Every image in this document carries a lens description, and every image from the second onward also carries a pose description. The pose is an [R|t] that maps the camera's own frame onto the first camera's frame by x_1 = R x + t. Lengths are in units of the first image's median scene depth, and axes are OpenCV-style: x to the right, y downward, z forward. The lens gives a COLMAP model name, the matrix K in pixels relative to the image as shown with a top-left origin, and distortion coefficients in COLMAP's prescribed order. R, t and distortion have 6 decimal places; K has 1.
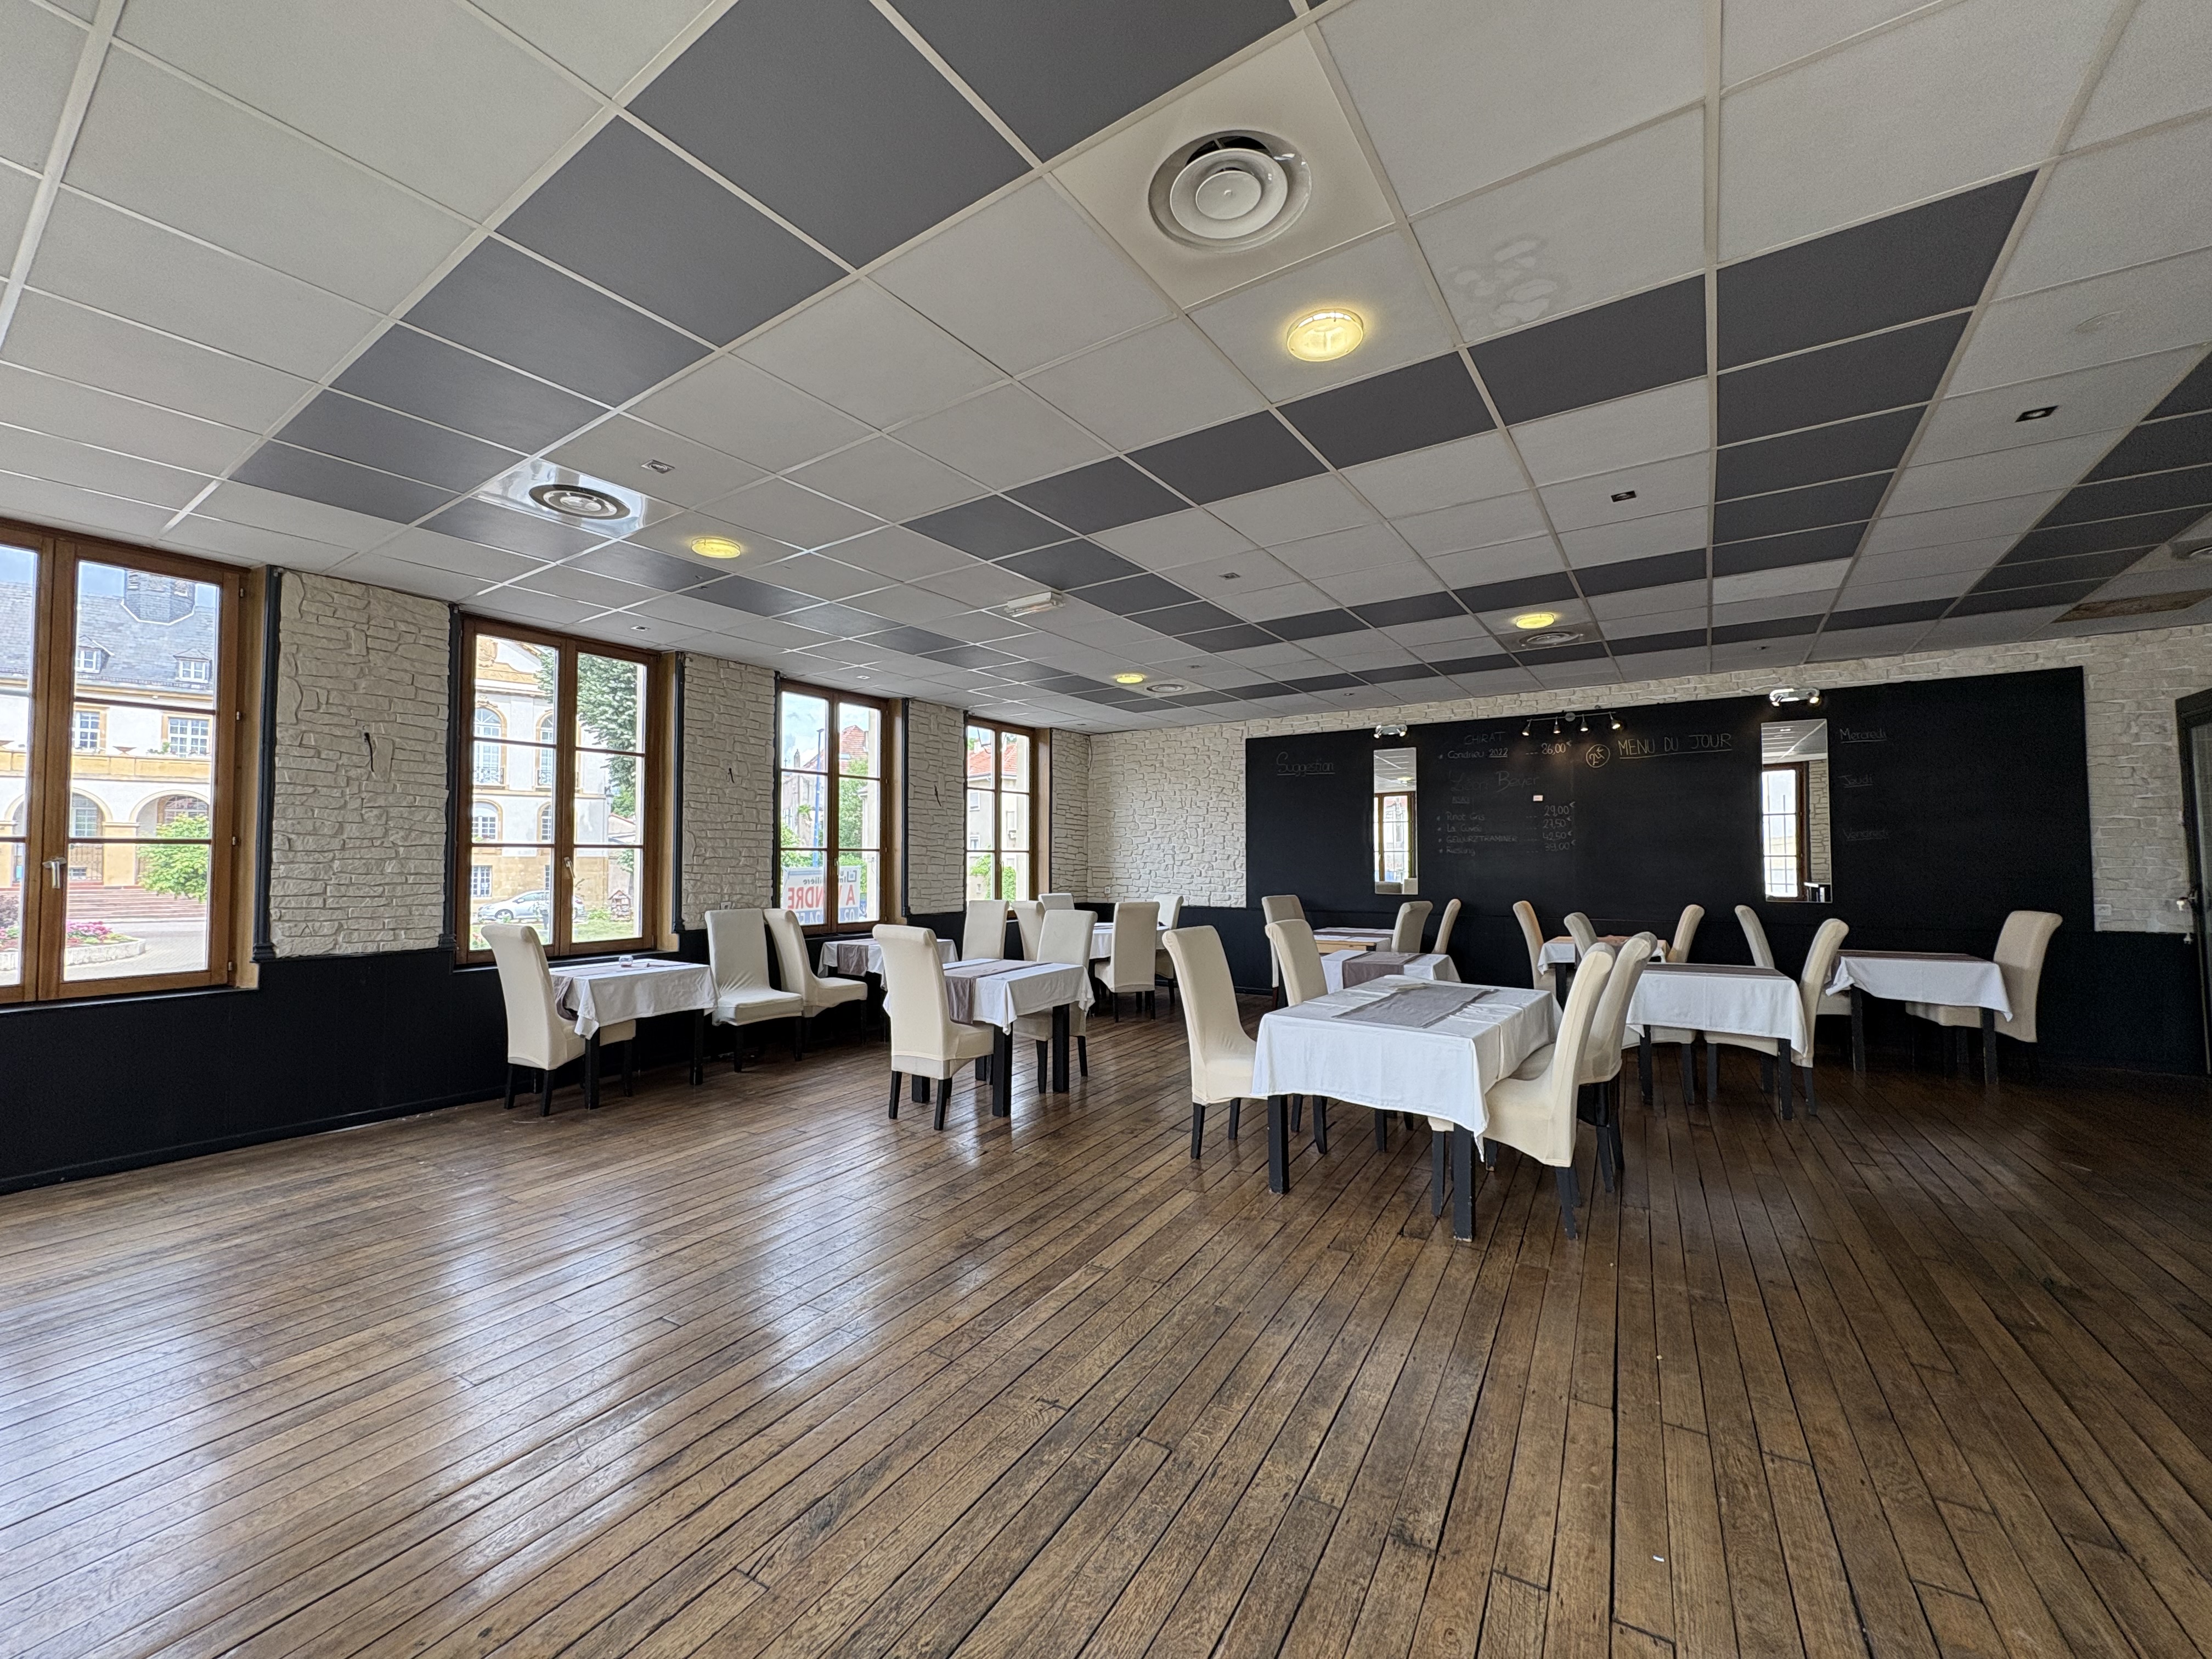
lens RADIAL K [[879.6, 0, 1108.6], [0, 879.6, 826.7], [0, 0, 1]] dist [-0.000173, 0.000512]
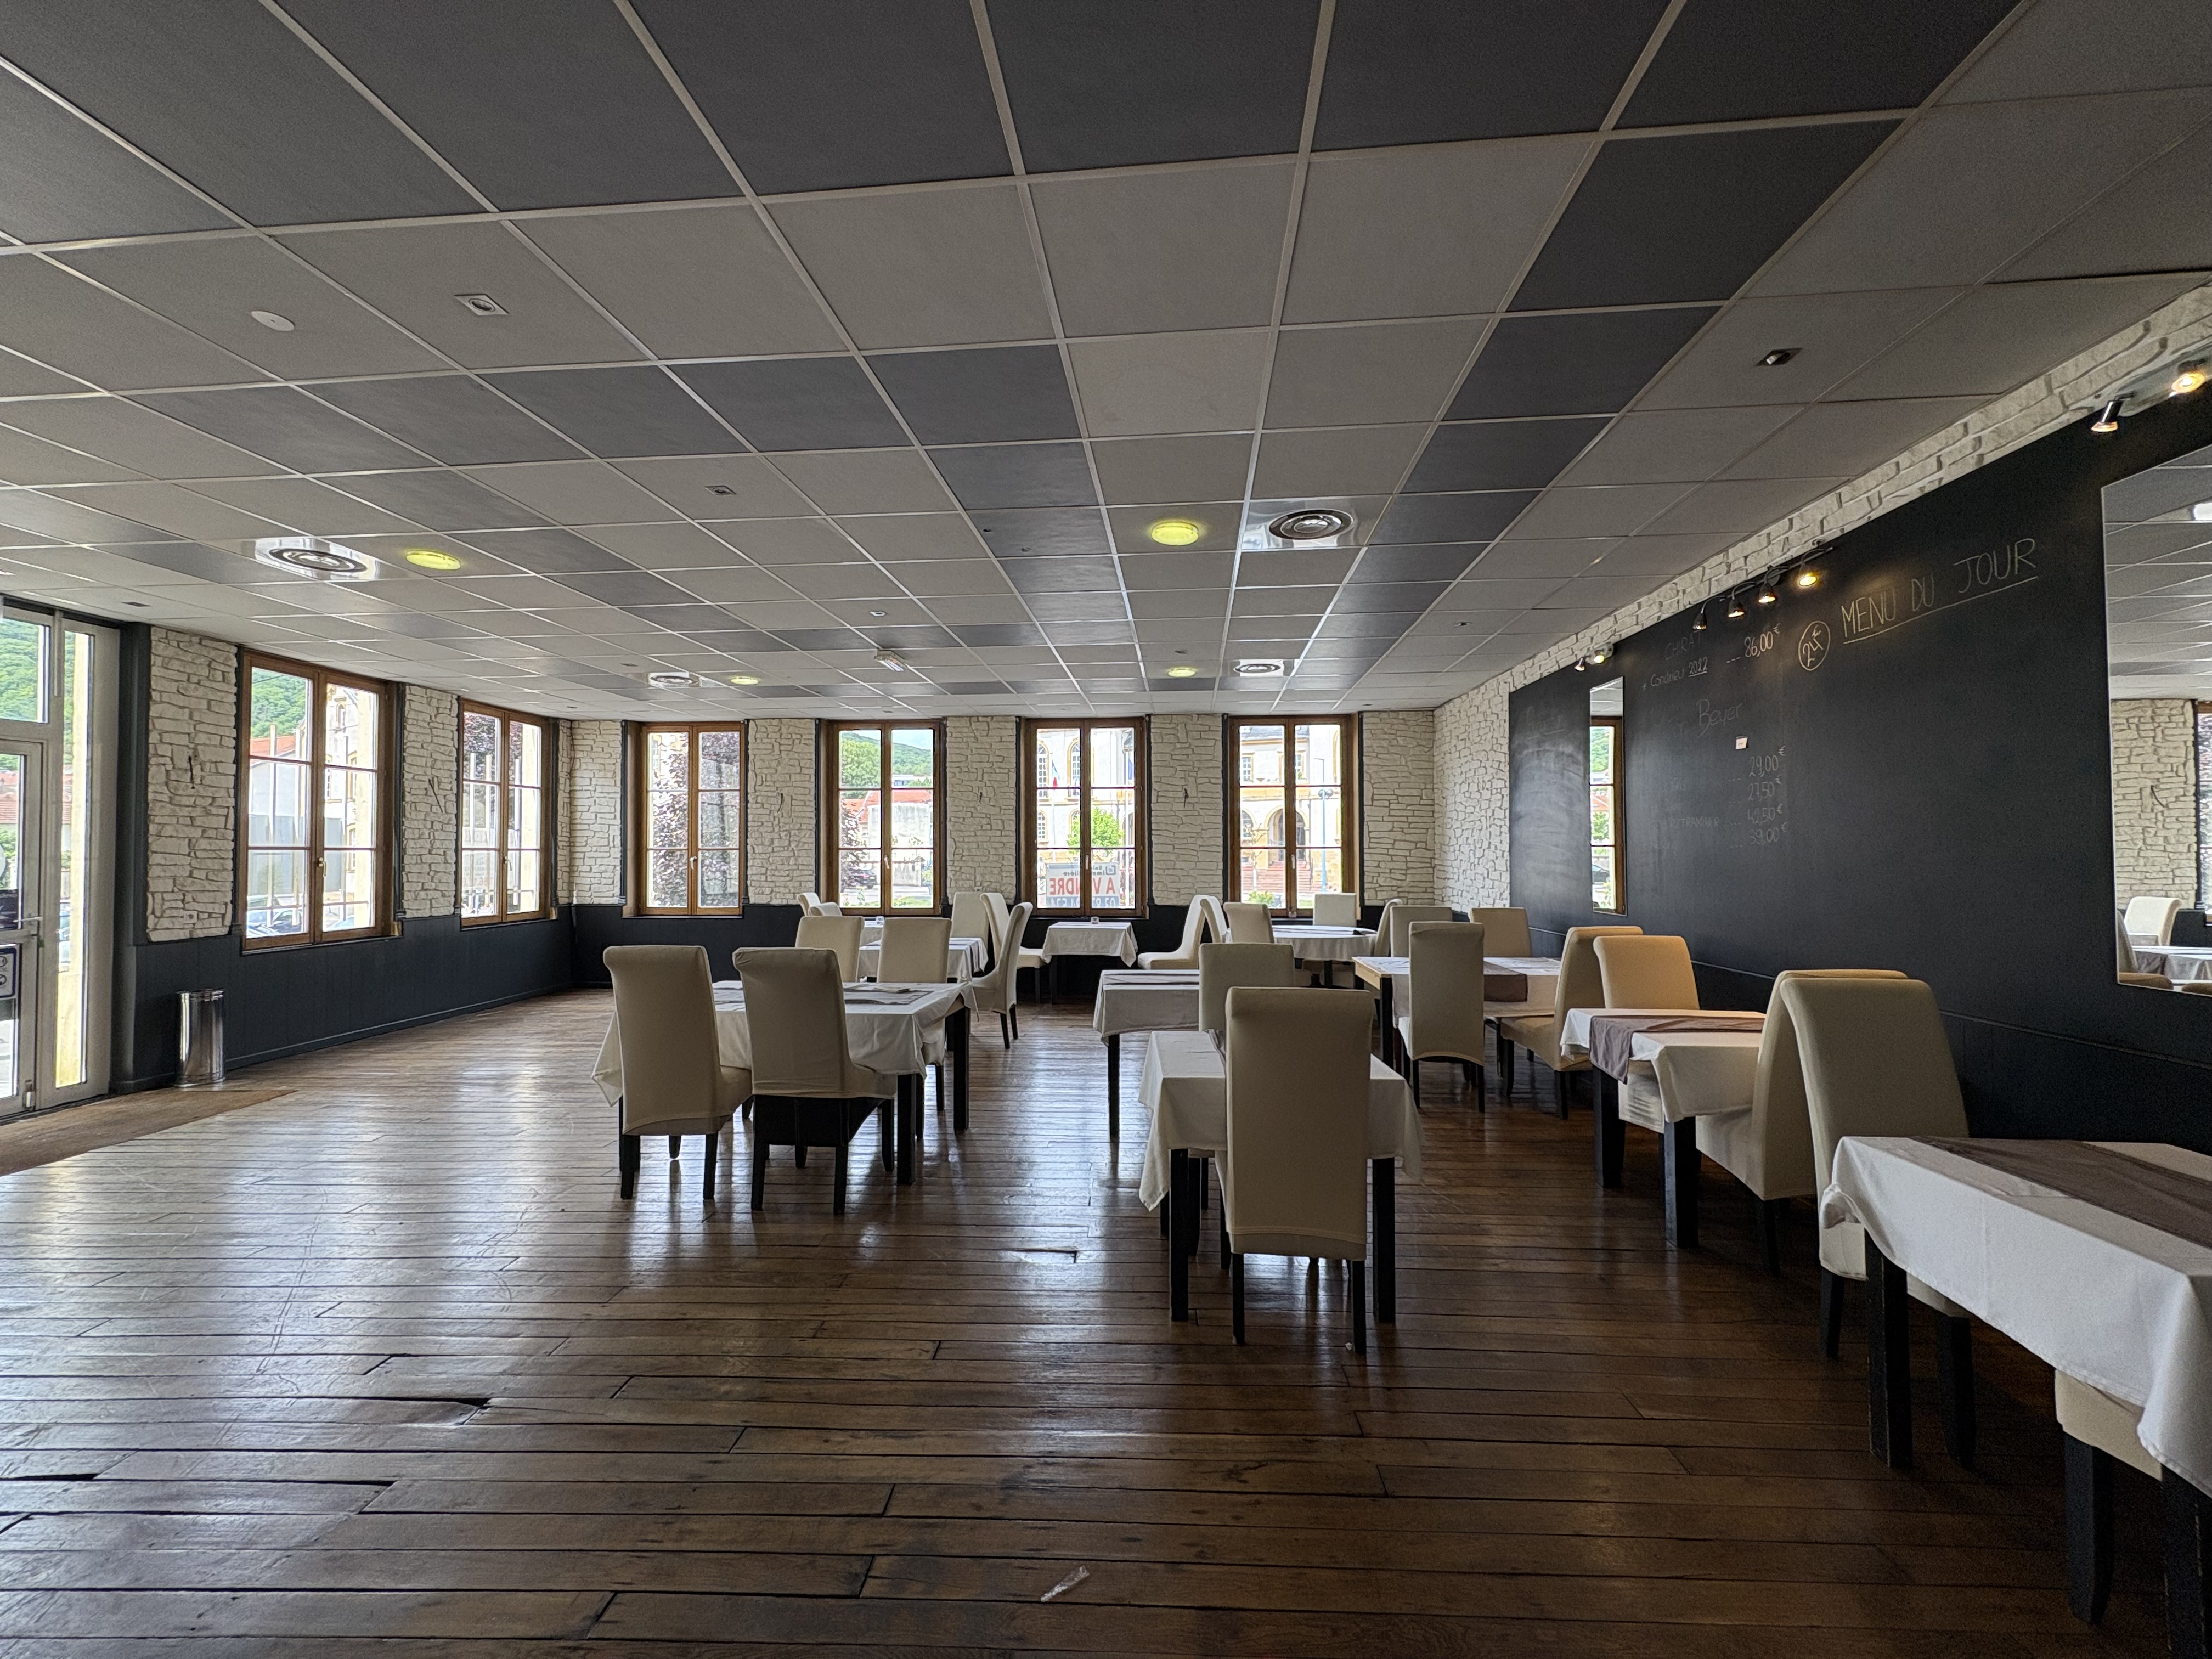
lens RADIAL K [[879.6, 0, 1107.9], [0, 879.6, 825.5], [0, 0, 1]] dist [-0.000173, 0.000512]
pose [[0.489066, -0.028803, -0.871771, 0.782516], [0.034399, 0.999314, -0.013718, 0.011594], [0.871568, -0.023279, 0.489721, 0.422332]]
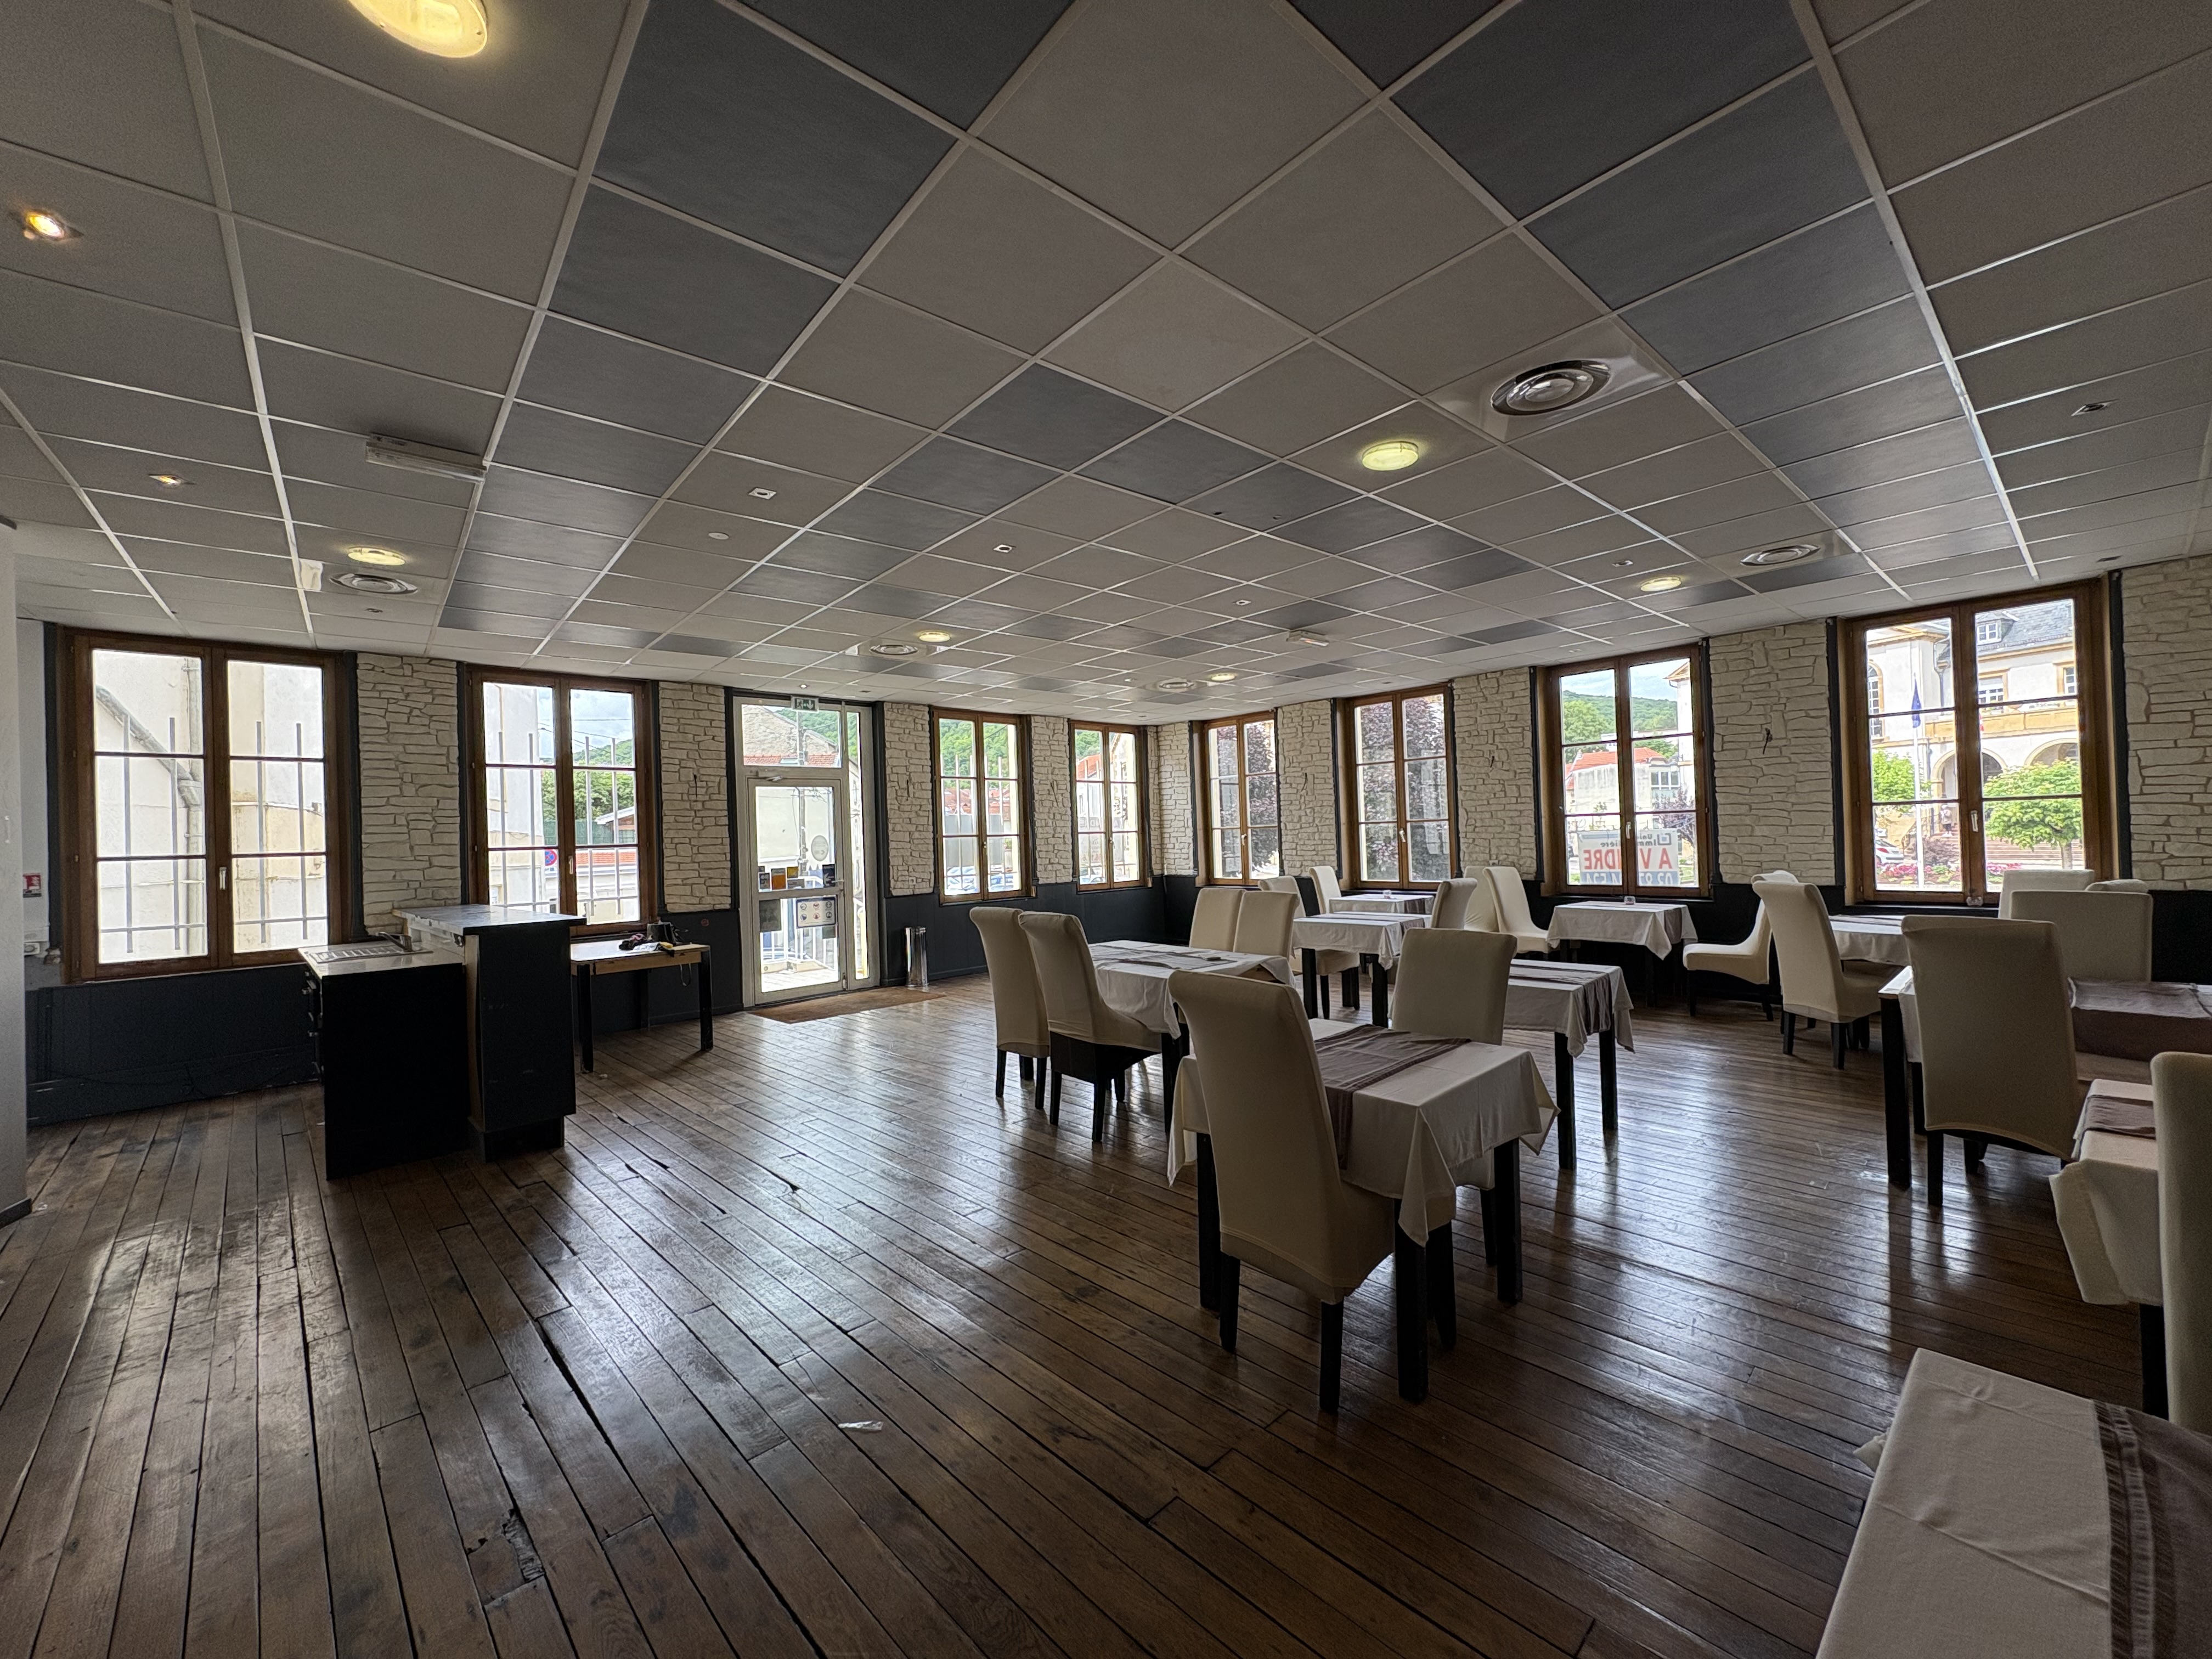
lens RADIAL K [[879.6, 0, 1114.5], [0, 879.6, 826.0], [0, 0, 1]] dist [-0.000173, 0.000512]
pose [[-0.256759, -0.004423, -0.966465, 0.827712], [0.067346, 0.997477, -0.022457, 0.023382], [0.964126, -0.070854, -0.255813, 0.686832]]
